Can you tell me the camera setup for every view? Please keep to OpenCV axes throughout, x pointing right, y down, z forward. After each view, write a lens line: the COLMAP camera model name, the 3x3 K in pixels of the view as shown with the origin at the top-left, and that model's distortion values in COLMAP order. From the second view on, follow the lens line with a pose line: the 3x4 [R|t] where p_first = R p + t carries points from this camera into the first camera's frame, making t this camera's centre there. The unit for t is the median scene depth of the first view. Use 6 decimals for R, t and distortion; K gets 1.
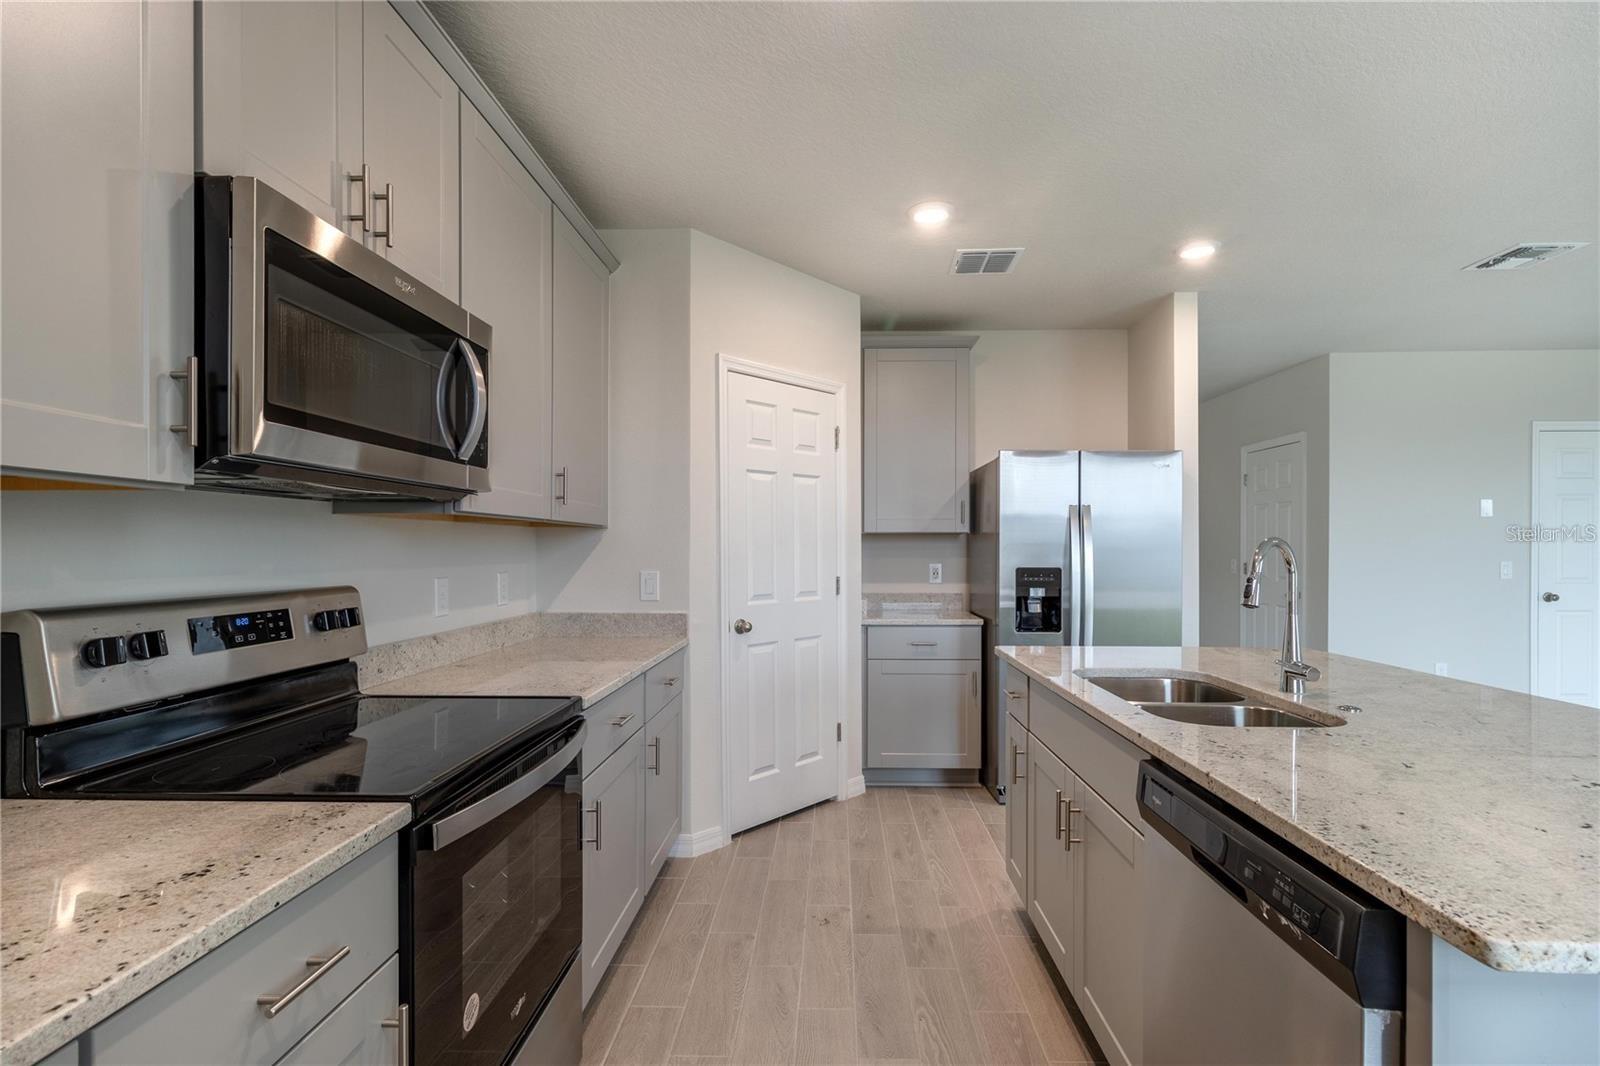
lens RADIAL K [[758.4, 0, 791.6], [0, 758.4, 547.4], [0, 0, 1]] dist [0.000376, 0.000077]
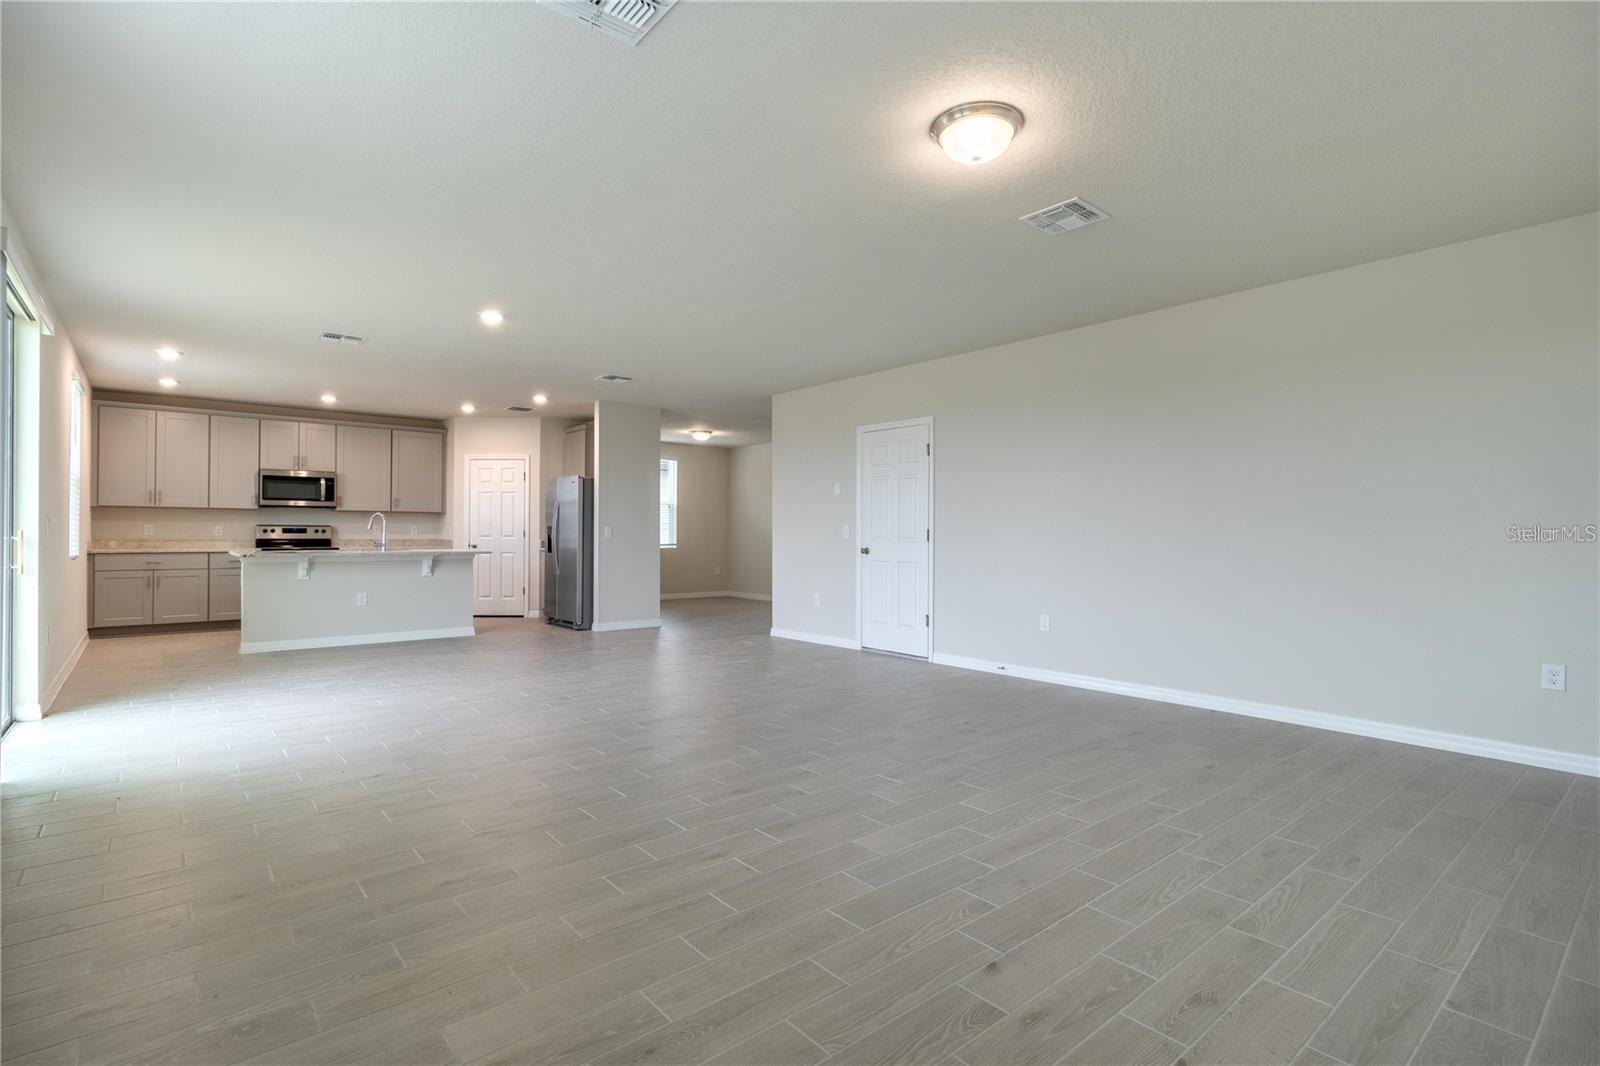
lens RADIAL K [[764.9, 0, 831.9], [0, 764.9, 525.2], [0, 0, 1]] dist [-0.014974, -0.000073]
pose [[0.687936, -0.005939, -0.725747, 5.778287], [-0.002476, 0.999942, -0.010529, 0.100237], [0.725767, 0.009040, 0.687881, -0.065199]]
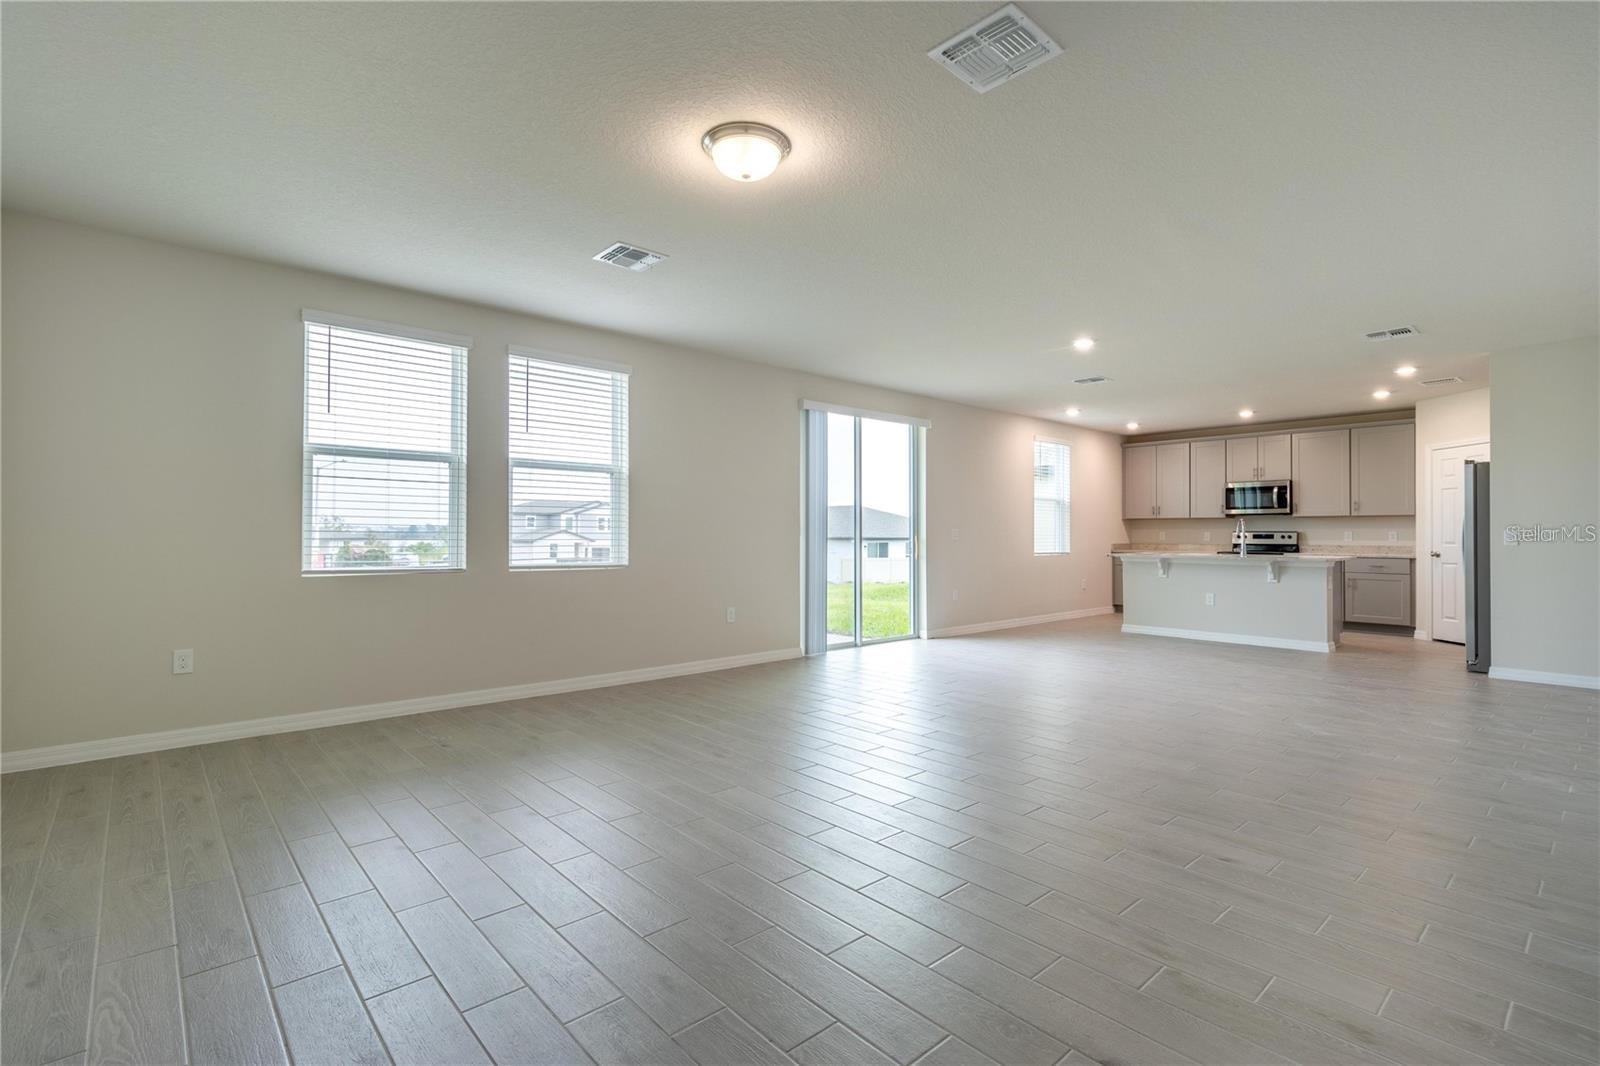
lens RADIAL K [[761.4, 0, 792.5], [0, 761.4, 526.3], [0, 0, 1]] dist [0.002043, -0.000350]
pose [[-0.728364, -0.010244, -0.685114, 5.898559], [-0.002036, 0.999916, -0.012787, 0.096414], [0.685187, -0.007919, -0.728324, 2.602488]]
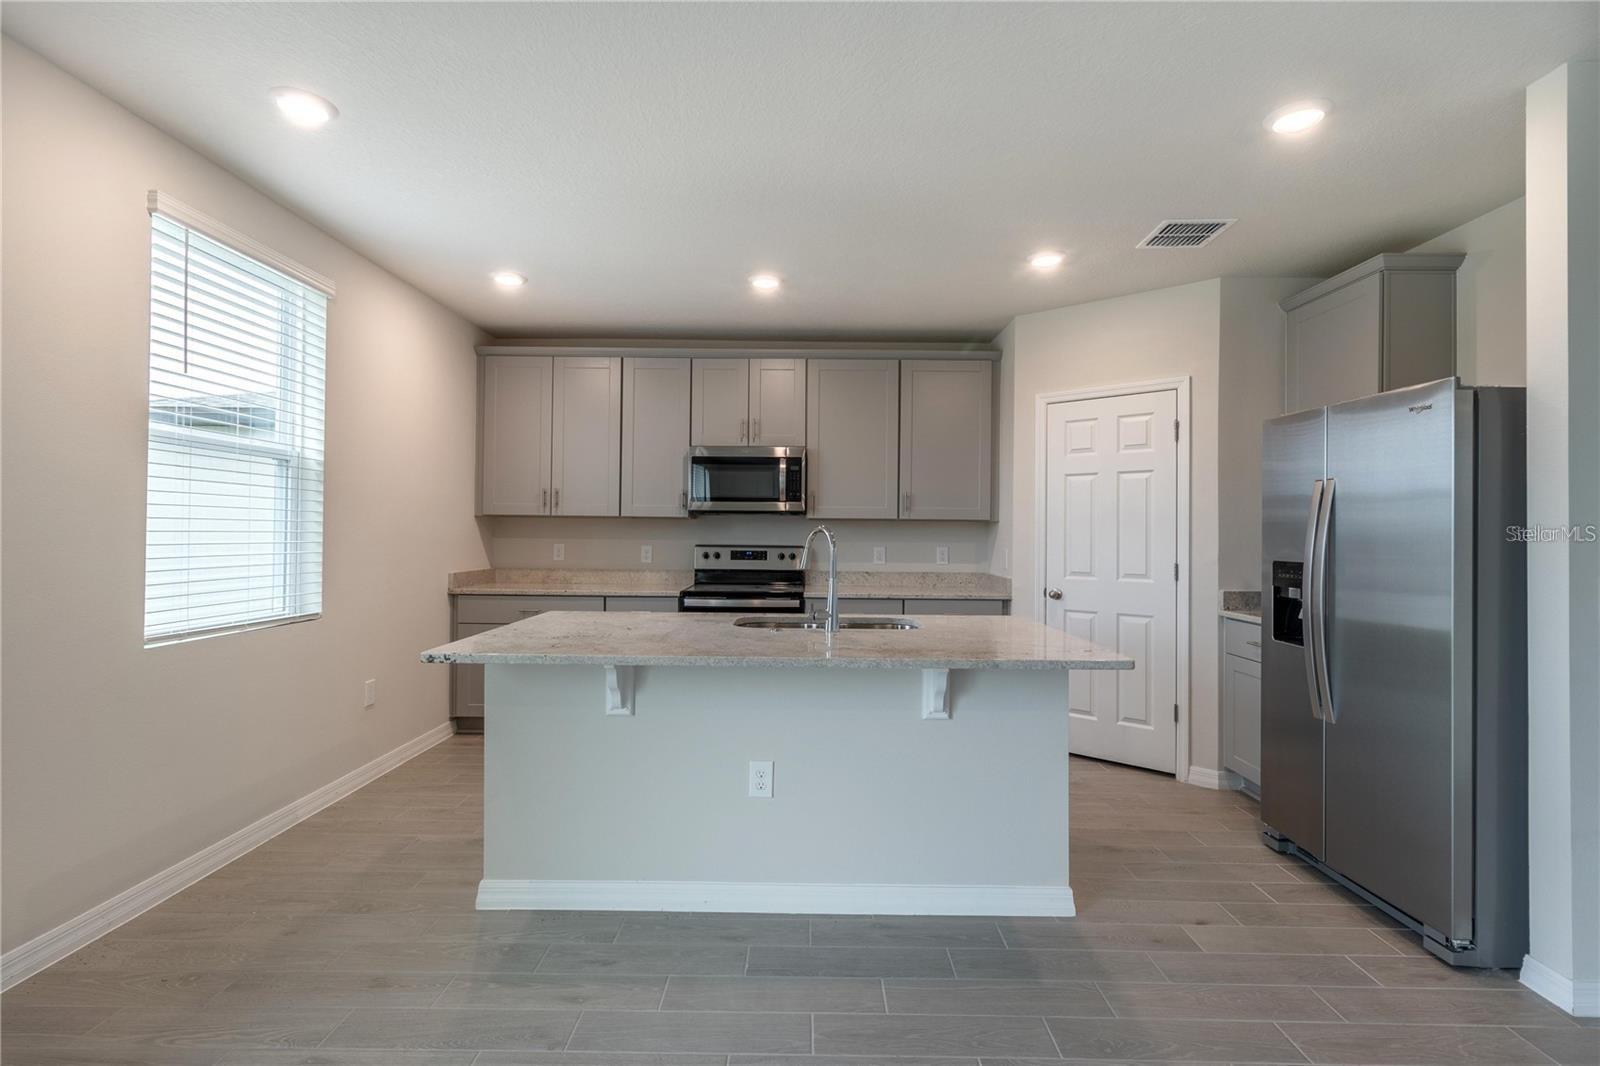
lens RADIAL K [[740.8, 0, 808.7], [0, 740.8, 526.5], [0, 0, 1]] dist [0.004546, -0.000014]
pose [[0.026134, -0.008571, -0.999622, 2.293444], [-0.008494, 0.999925, -0.008796, 0.003324], [0.999622, 0.008721, 0.026059, 1.011062]]
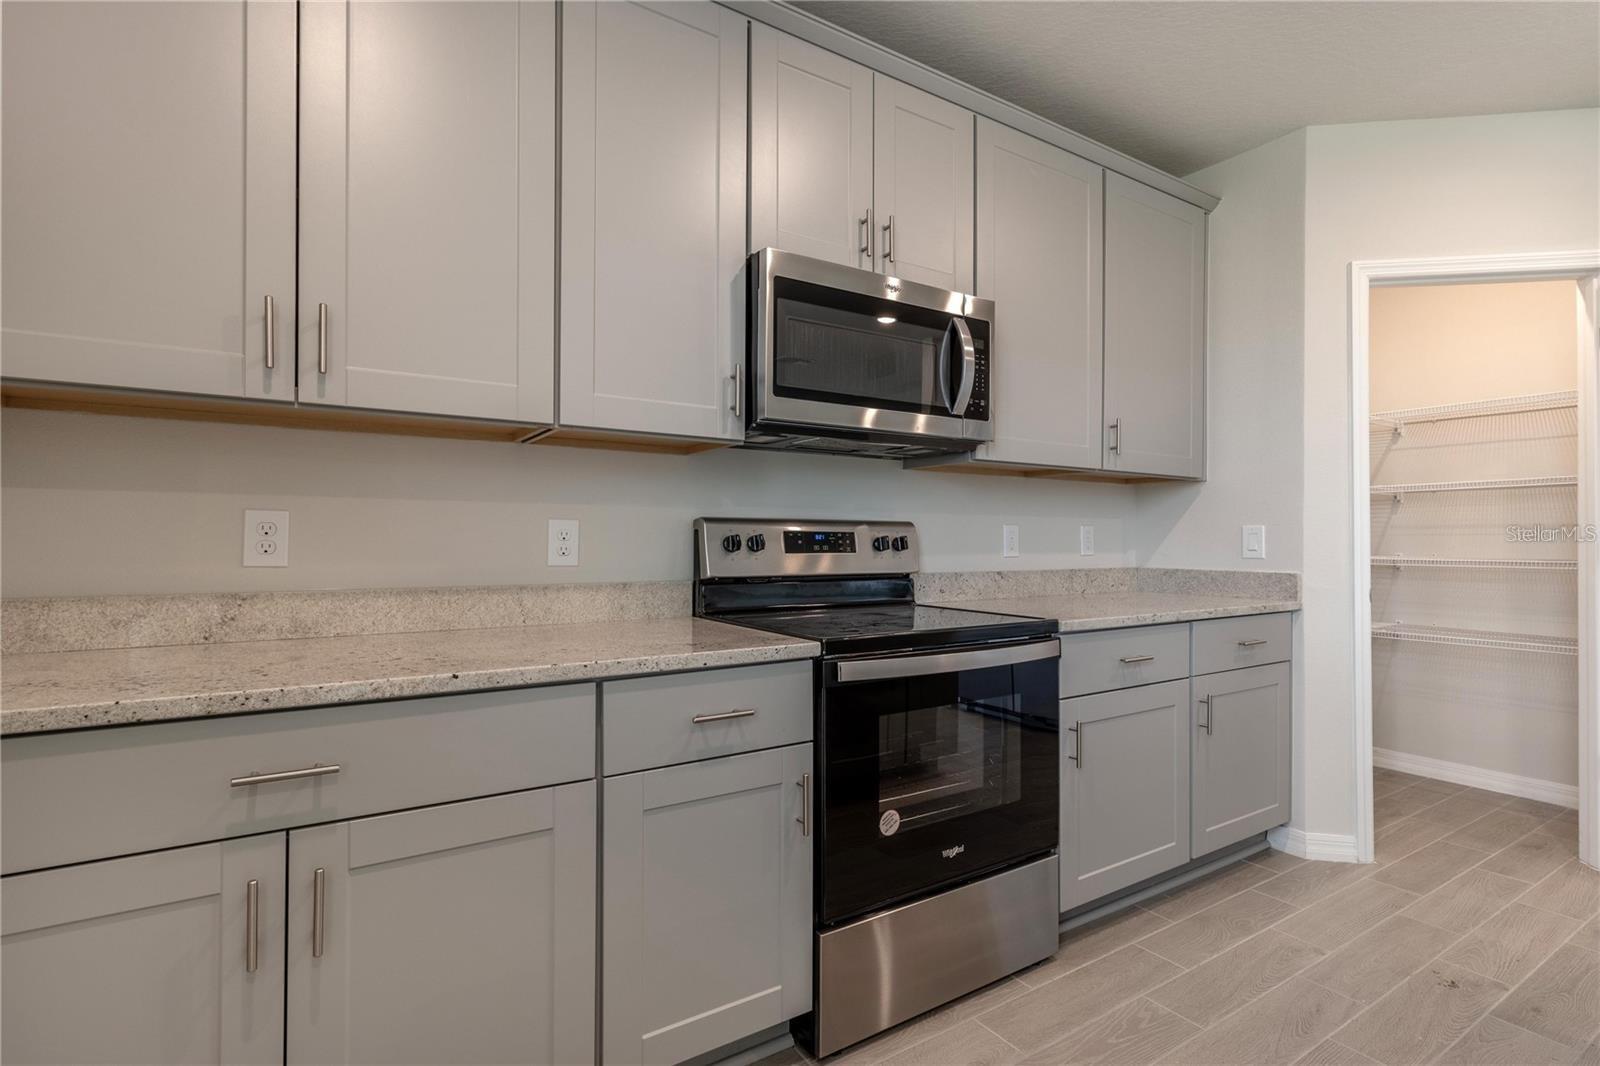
lens RADIAL K [[759.2, 0, 817.6], [0, 759.2, 533.0], [0, 0, 1]] dist [0.002064, -0.000376]
pose [[0.589365, -0.007209, -0.807835, 0.430615], [-0.001369, 0.999950, -0.009922, 0.089732], [0.807866, 0.006954, 0.589325, 0.084767]]
